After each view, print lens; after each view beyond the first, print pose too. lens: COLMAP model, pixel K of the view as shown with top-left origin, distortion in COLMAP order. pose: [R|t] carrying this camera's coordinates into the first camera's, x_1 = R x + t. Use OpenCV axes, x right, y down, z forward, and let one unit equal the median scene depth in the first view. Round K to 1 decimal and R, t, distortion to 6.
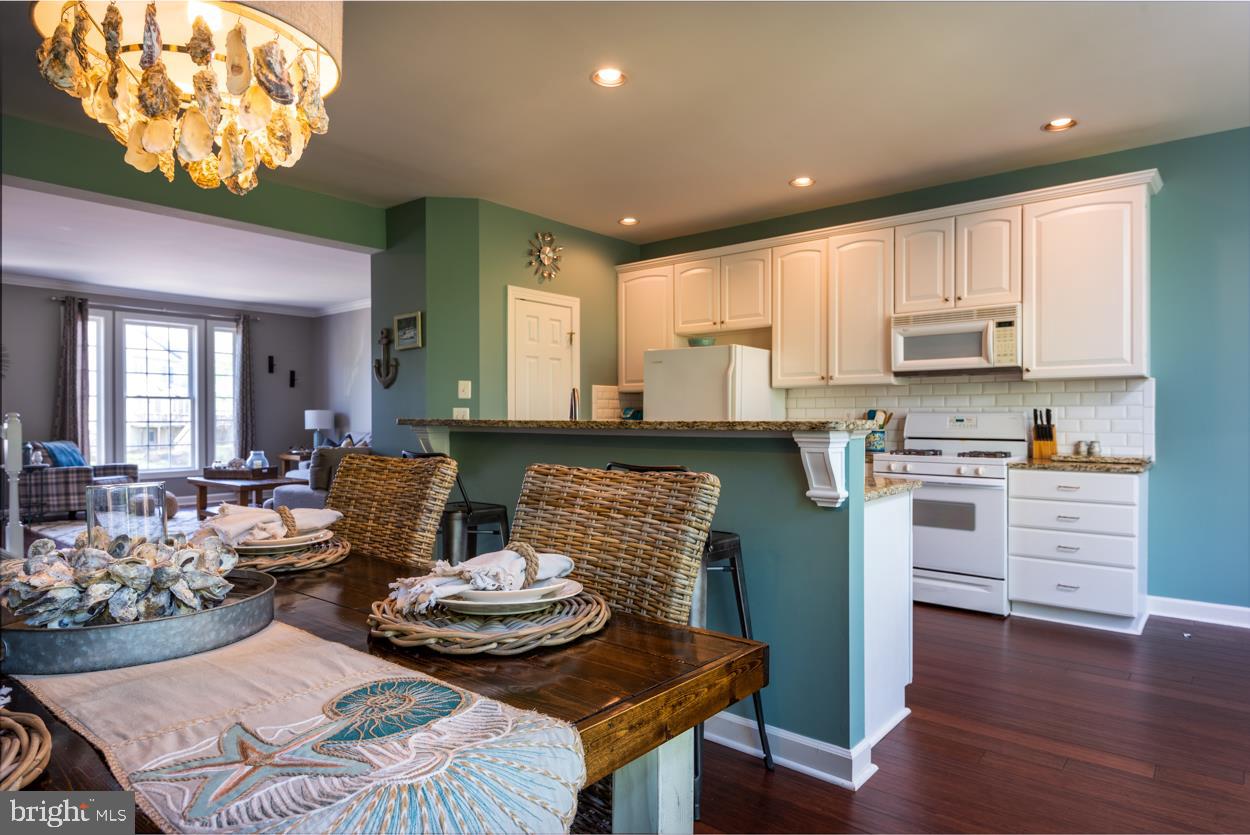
lens RADIAL K [[737.9, 0, 622.9], [0, 737.9, 422.2], [0, 0, 1]] dist [0.002700, -0.001376]
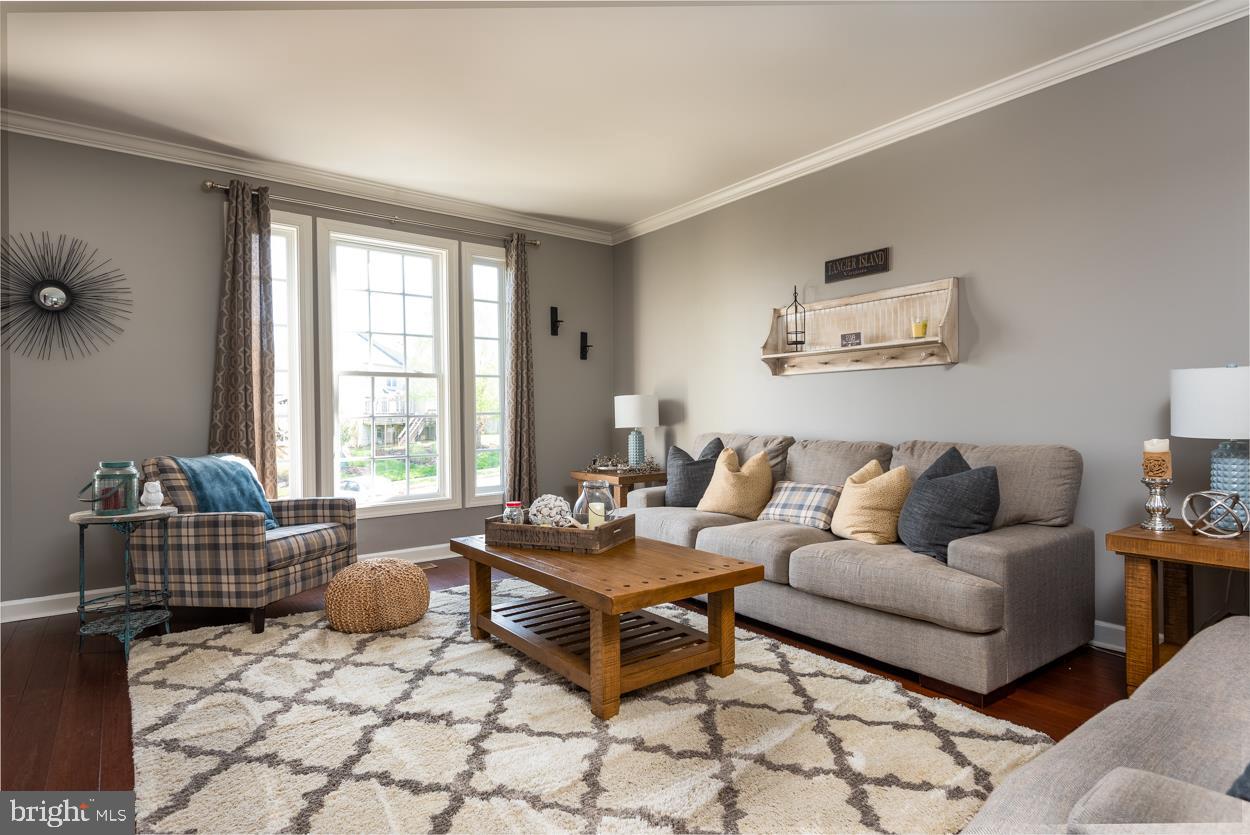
lens RADIAL K [[647.4, 0, 617.8], [0, 647.4, 419.1], [0, 0, 1]] dist [0.021698, -0.001140]
pose [[0.976487, -0.008623, -0.215405, -0.567452], [0.009061, 0.999958, 0.001049, 0.003948], [0.215387, -0.002977, 0.976524, 0.892854]]
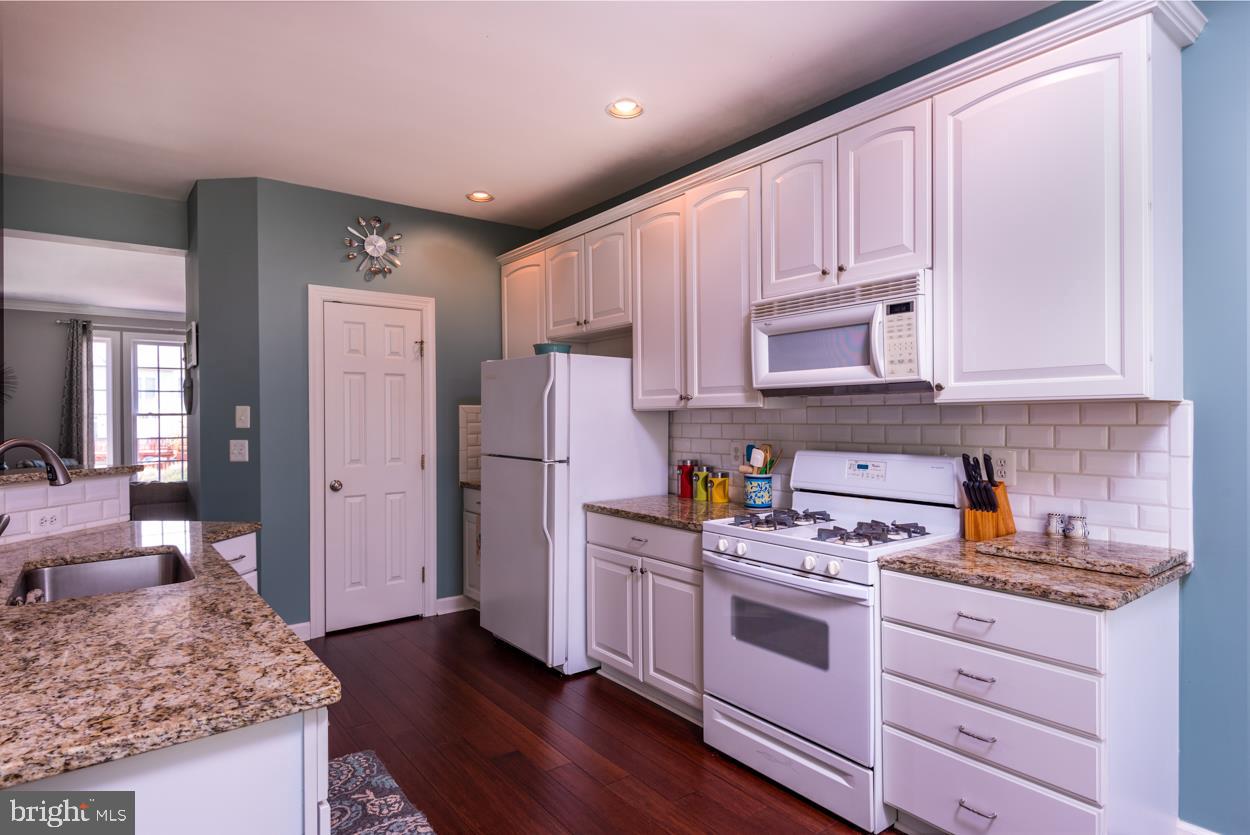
lens RADIAL K [[685.1, 0, 627.1], [0, 685.1, 419.7], [0, 0, 1]] dist [0.003116, 0.001016]
pose [[0.976576, -0.004600, -0.215122, 0.326235], [0.004345, 0.999989, -0.001660, -0.035378], [0.215127, 0.000686, 0.976586, 0.333990]]
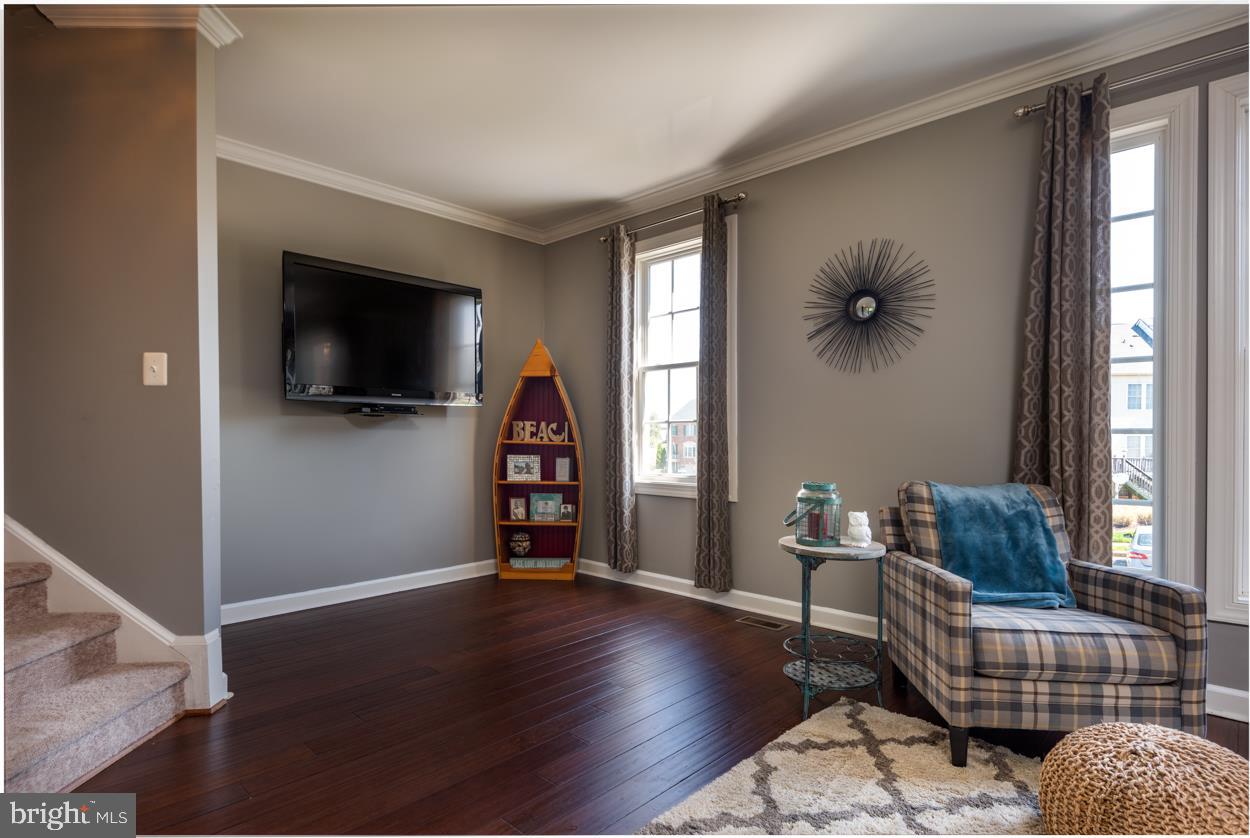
lens RADIAL K [[645.3, 0, 626.7], [0, 645.3, 432.9], [0, 0, 1]] dist [-0.002377, -0.000958]
pose [[-0.058618, -0.000136, -0.998280, -0.619224], [-0.001856, 0.999998, -0.000028, 0.000137], [0.998279, 0.001851, -0.058618, 1.202877]]
